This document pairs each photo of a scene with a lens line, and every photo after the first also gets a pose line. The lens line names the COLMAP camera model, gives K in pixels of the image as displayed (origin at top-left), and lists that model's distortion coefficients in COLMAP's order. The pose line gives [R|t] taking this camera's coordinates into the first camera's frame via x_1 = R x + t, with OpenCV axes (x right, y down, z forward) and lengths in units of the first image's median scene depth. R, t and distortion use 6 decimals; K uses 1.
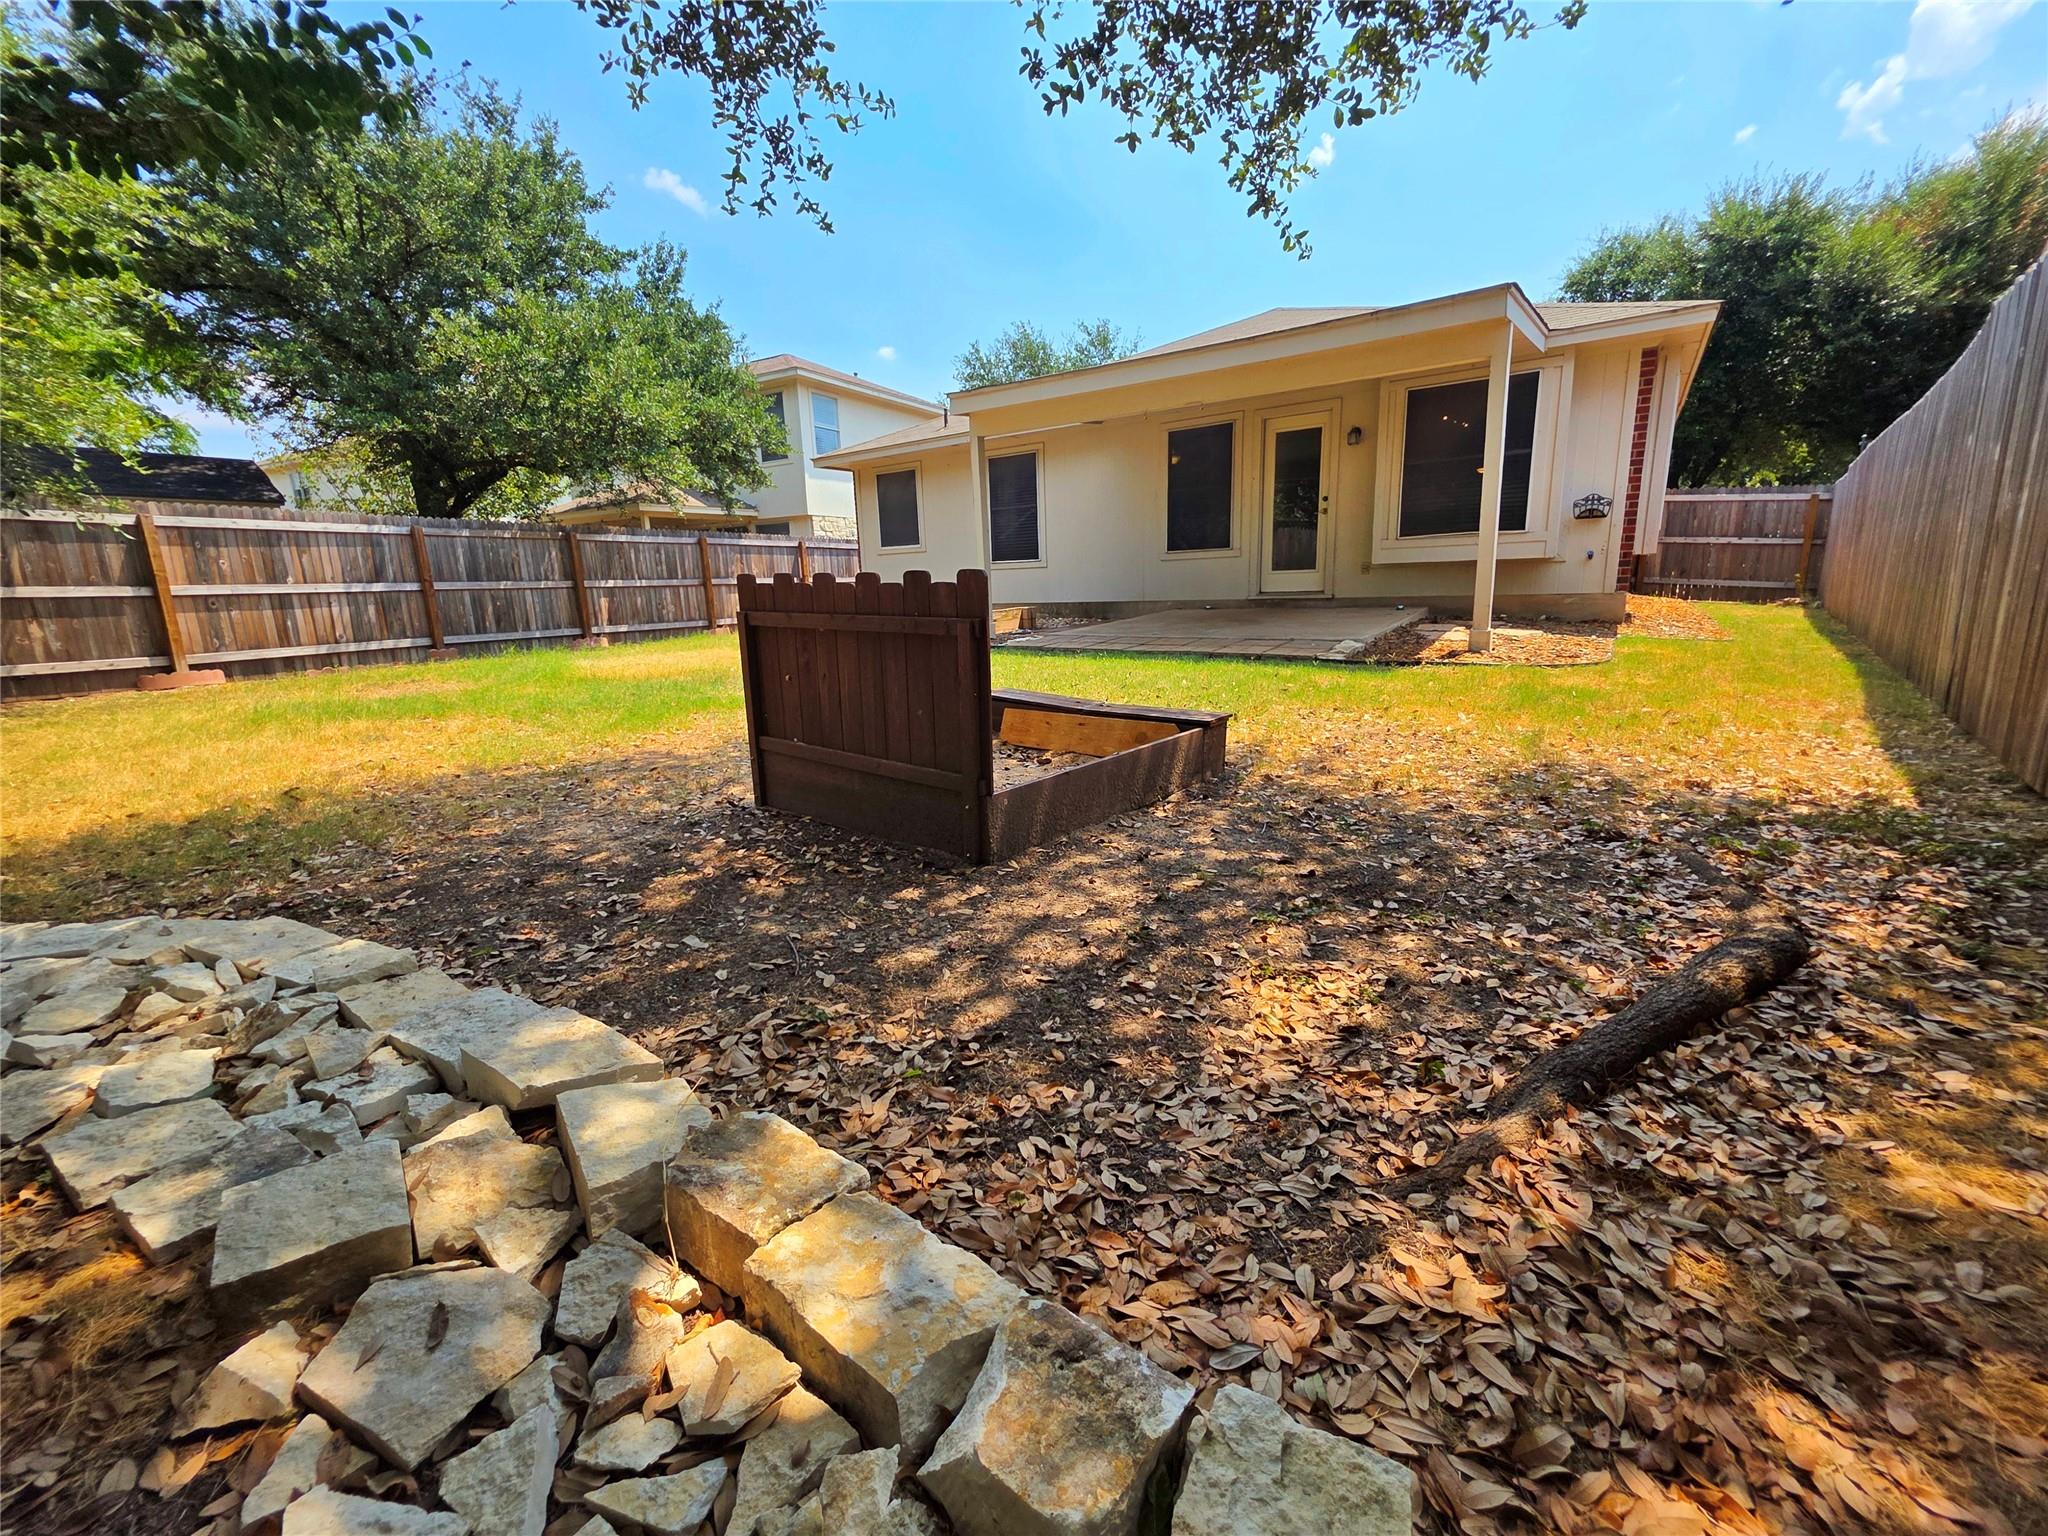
lens RADIAL K [[820.0, 0, 1021.7], [0, 820.0, 758.8], [0, 0, 1]] dist [-0.000149, 0.000120]
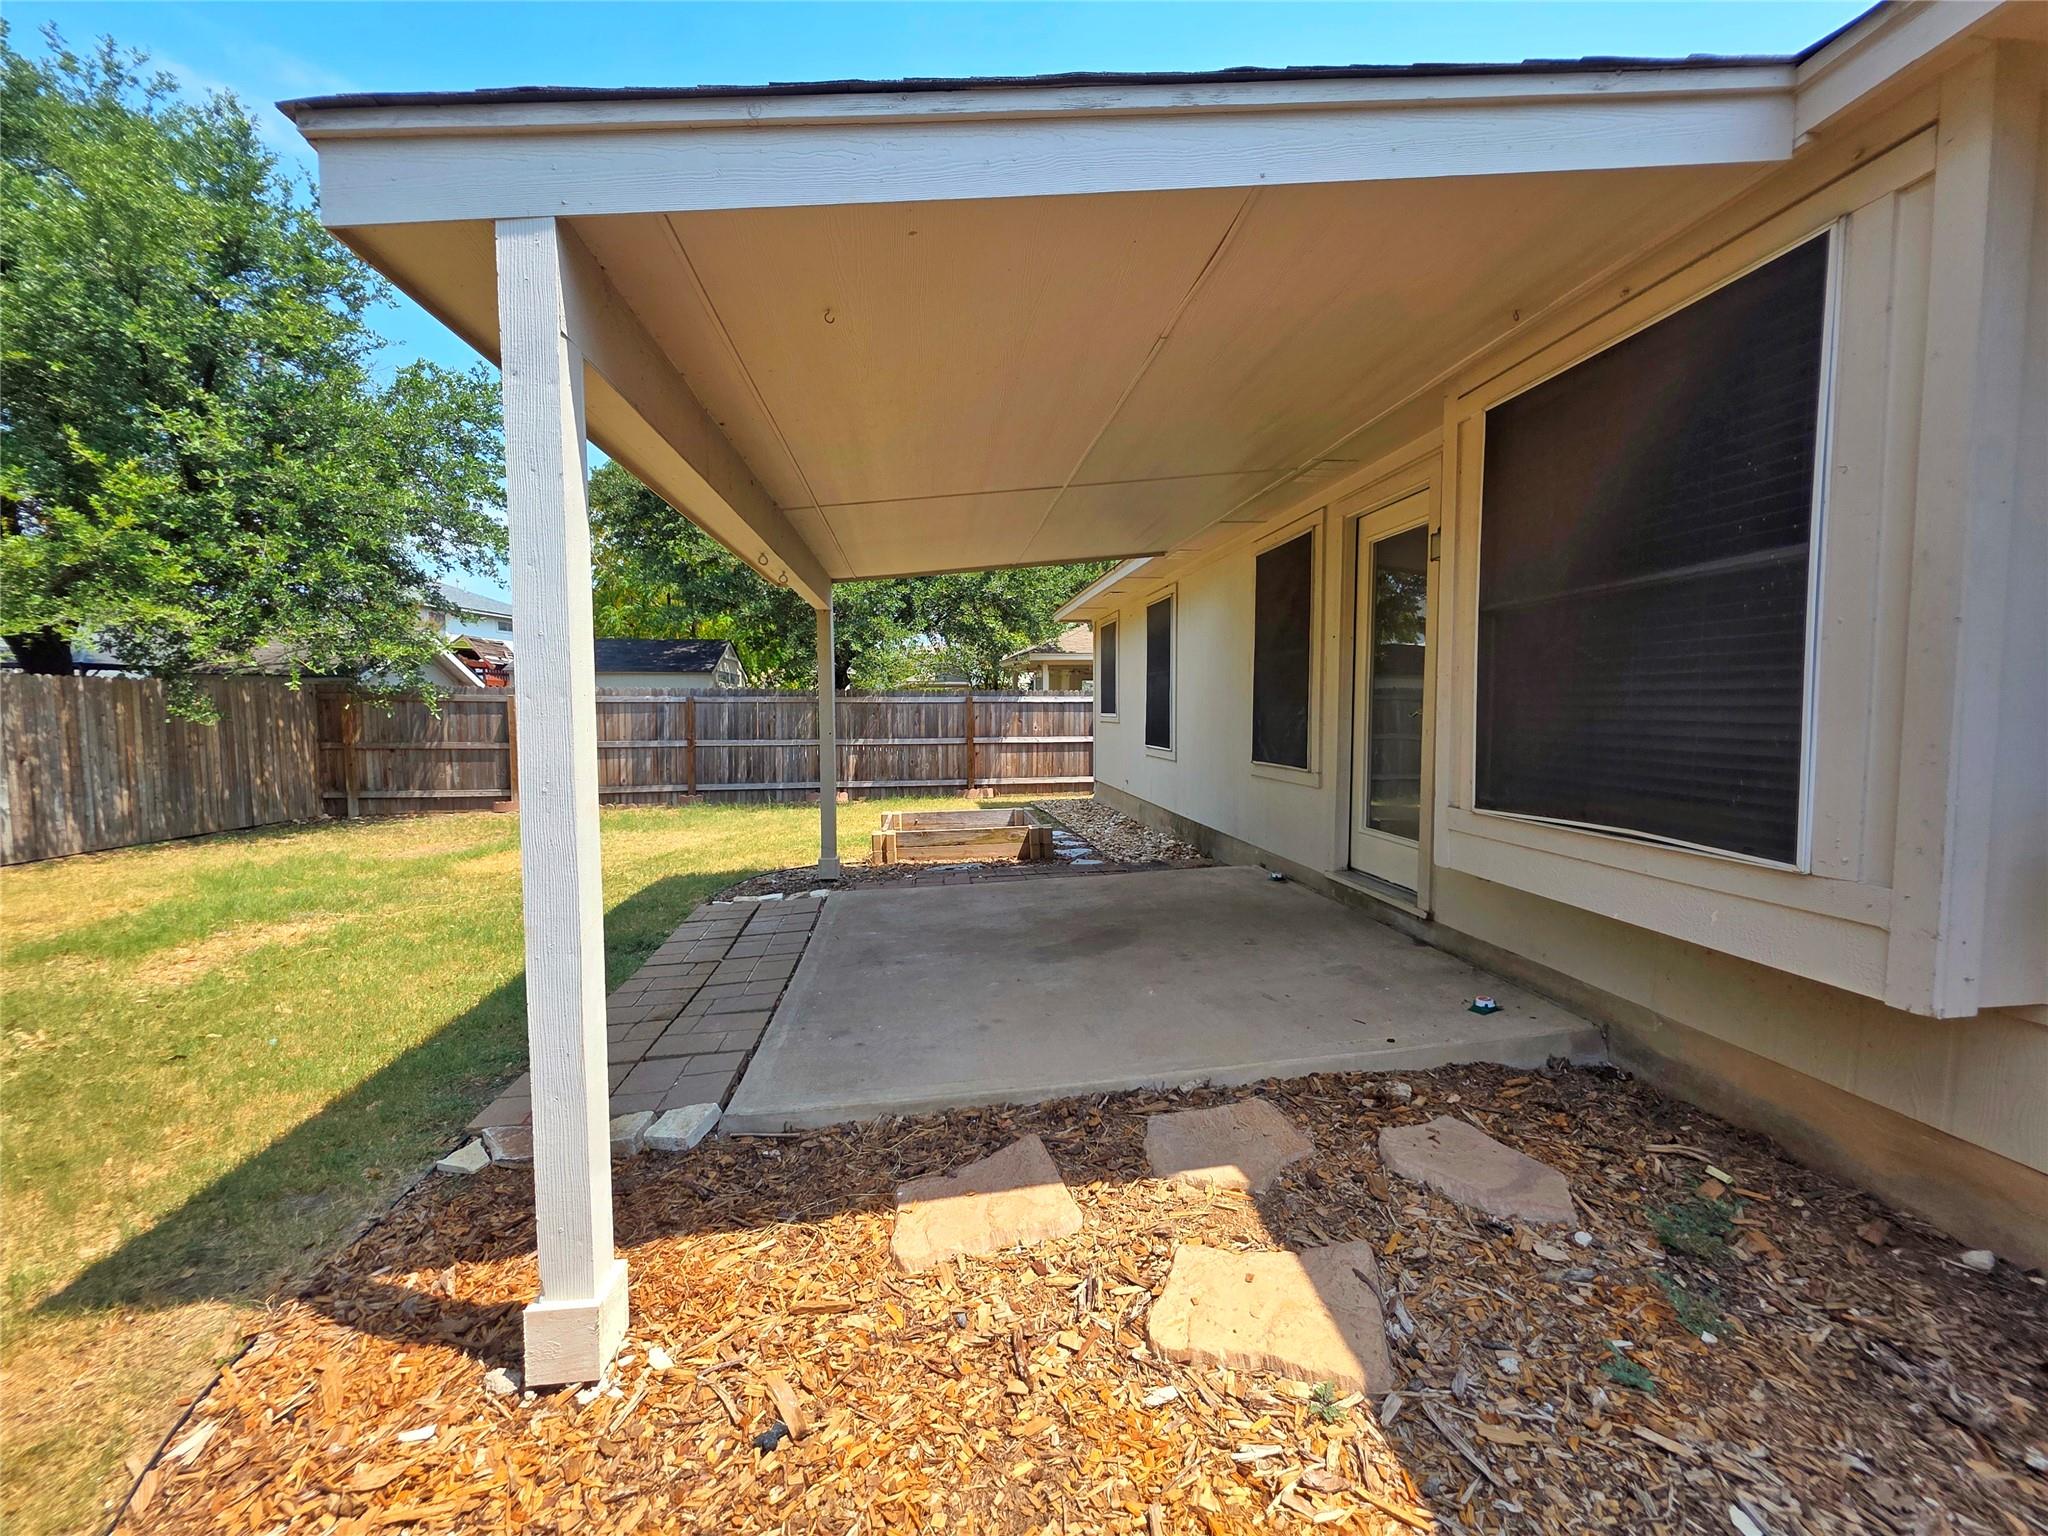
lens RADIAL K [[820.0, 0, 1027.1], [0, 820.0, 762.6], [0, 0, 1]] dist [-0.000149, 0.000120]
pose [[0.676036, 0.079810, -0.732534, 0.482626], [-0.173711, 0.983360, -0.053175, -0.194706], [0.716100, 0.163197, 0.678651, 0.509674]]
